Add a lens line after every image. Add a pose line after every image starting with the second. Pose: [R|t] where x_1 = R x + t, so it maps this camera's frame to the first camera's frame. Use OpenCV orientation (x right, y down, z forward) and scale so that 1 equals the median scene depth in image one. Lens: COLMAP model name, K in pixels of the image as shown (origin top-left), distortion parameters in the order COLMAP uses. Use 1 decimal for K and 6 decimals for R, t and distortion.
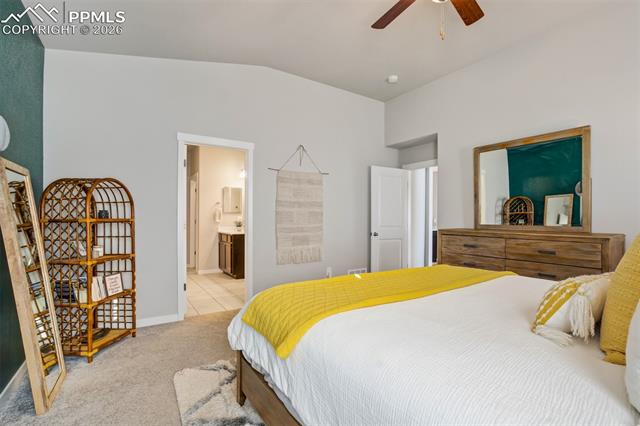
lens RADIAL K [[307.8, 0, 317.0], [0, 307.8, 216.3], [0, 0, 1]] dist [-0.030986, 0.015840]
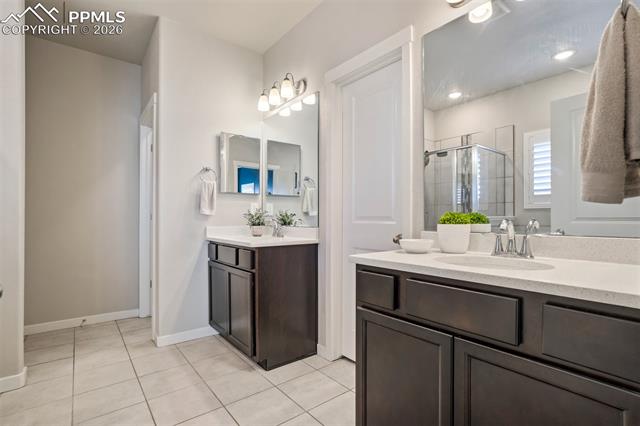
lens RADIAL K [[307.8, 0, 321.4], [0, 307.8, 213.6], [0, 0, 1]] dist [-0.030986, 0.015840]
pose [[0.994368, -0.000576, 0.105984, -1.556676], [-0.000237, 0.999971, 0.007654, 0.101670], [-0.105986, -0.007636, 0.994338, 4.188852]]
